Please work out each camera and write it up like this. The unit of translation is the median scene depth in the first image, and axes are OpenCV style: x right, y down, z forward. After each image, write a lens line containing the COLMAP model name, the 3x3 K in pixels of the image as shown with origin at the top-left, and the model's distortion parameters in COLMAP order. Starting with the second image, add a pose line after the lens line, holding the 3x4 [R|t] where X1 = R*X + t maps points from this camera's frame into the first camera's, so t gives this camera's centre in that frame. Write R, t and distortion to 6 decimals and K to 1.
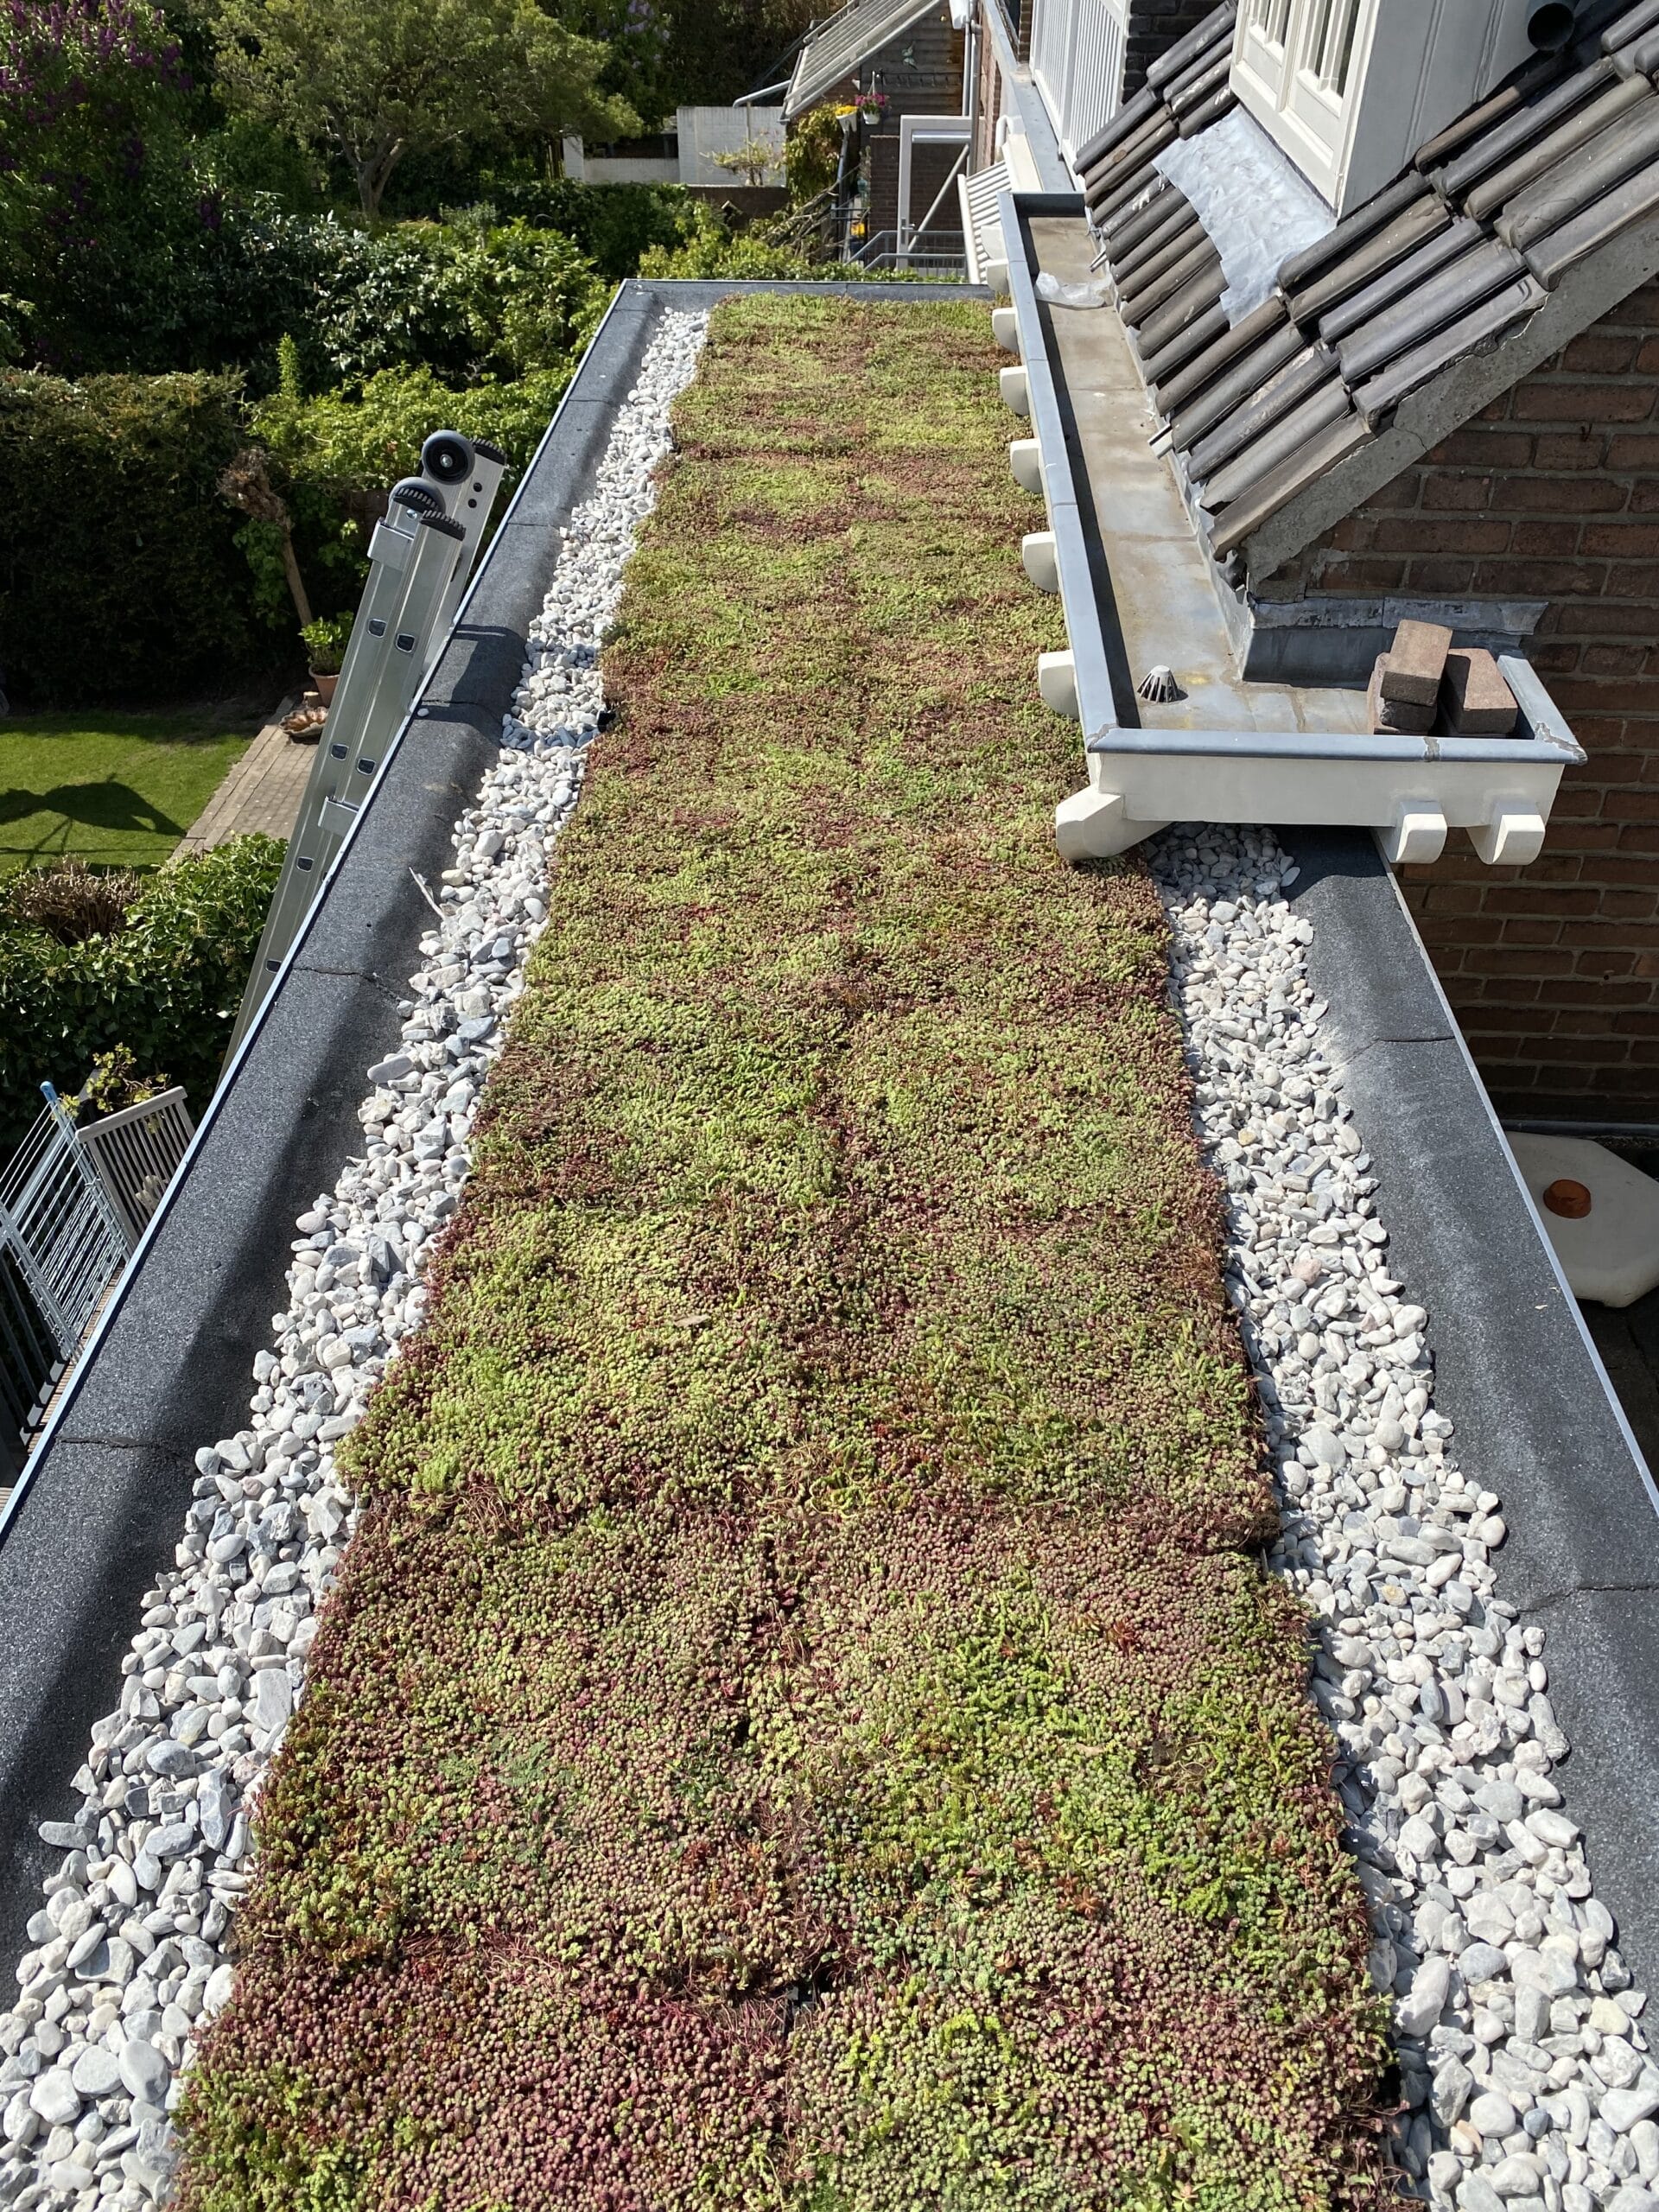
lens RADIAL K [[1716.6, 0, 818.3], [0, 1716.6, 1100.4], [0, 0, 1]] dist [0.008695, -0.002214]
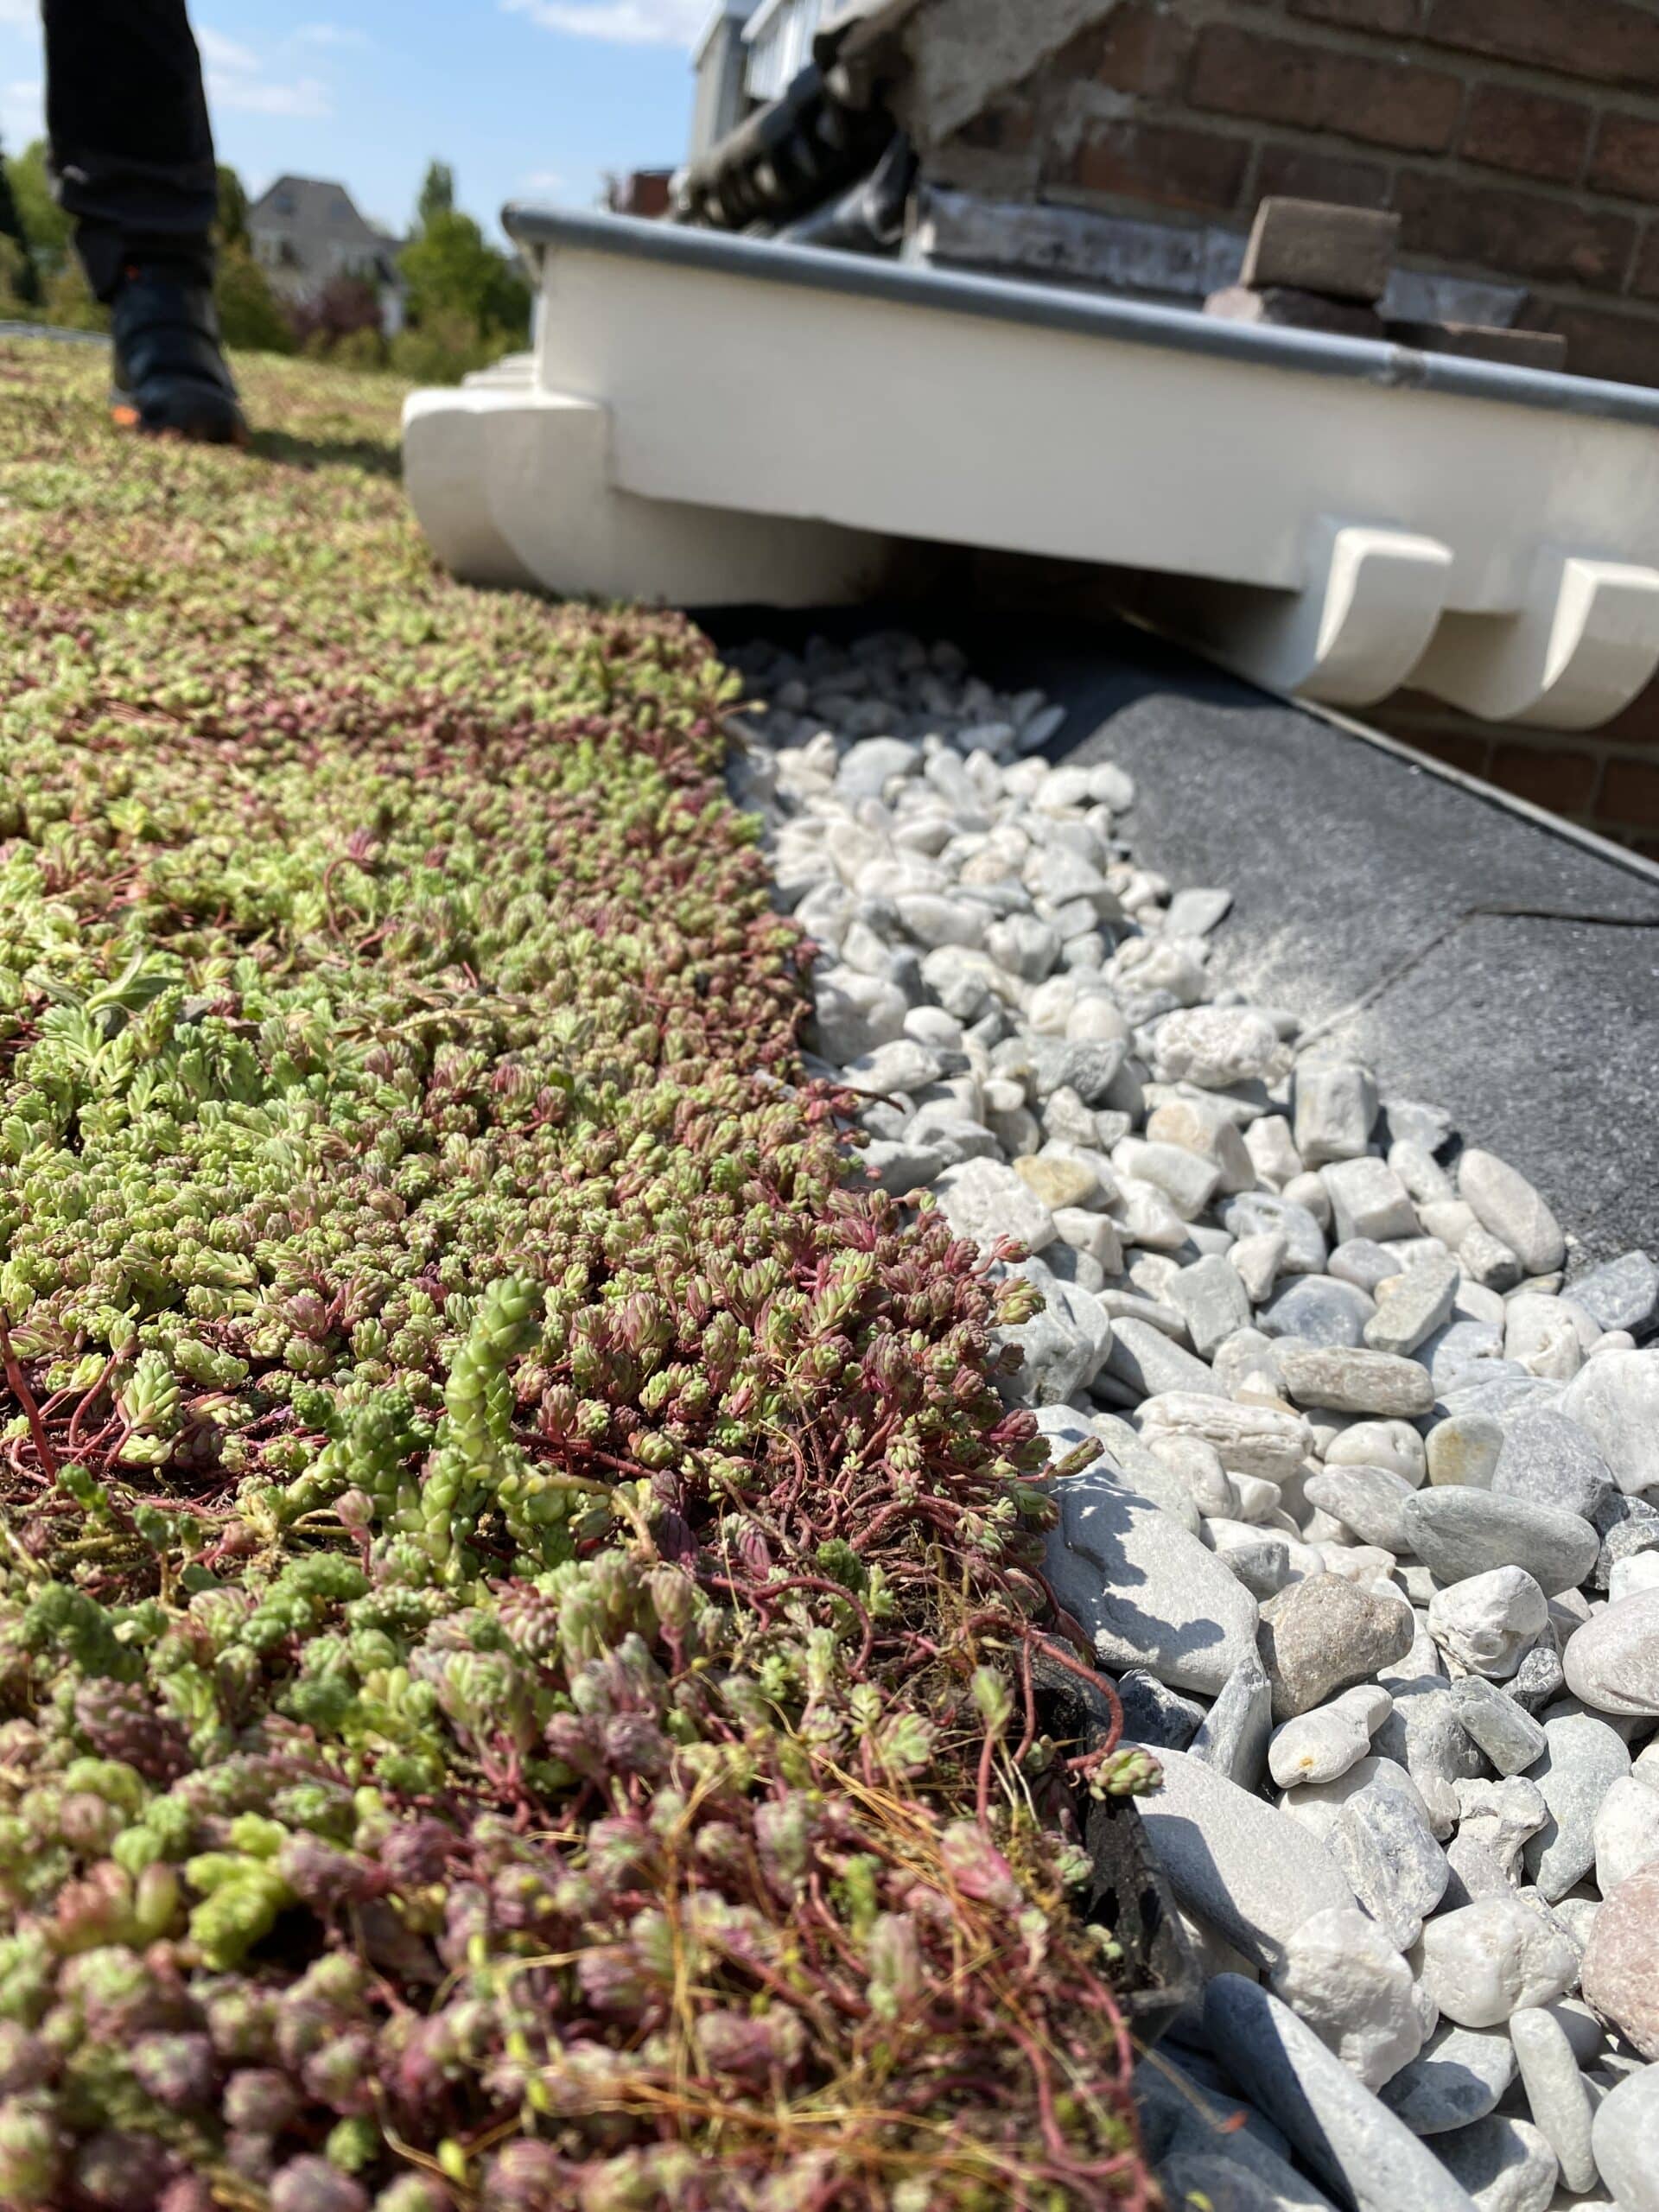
lens RADIAL K [[1716.6, 0, 818.3], [0, 1716.6, 1100.4], [0, 0, 1]] dist [0.008695, -0.002214]
pose [[0.973379, 0.061064, 0.220918, 0.129660], [0.001845, 0.961738, -0.273965, 0.050186], [-0.229195, 0.267080, 0.936022, 0.597976]]
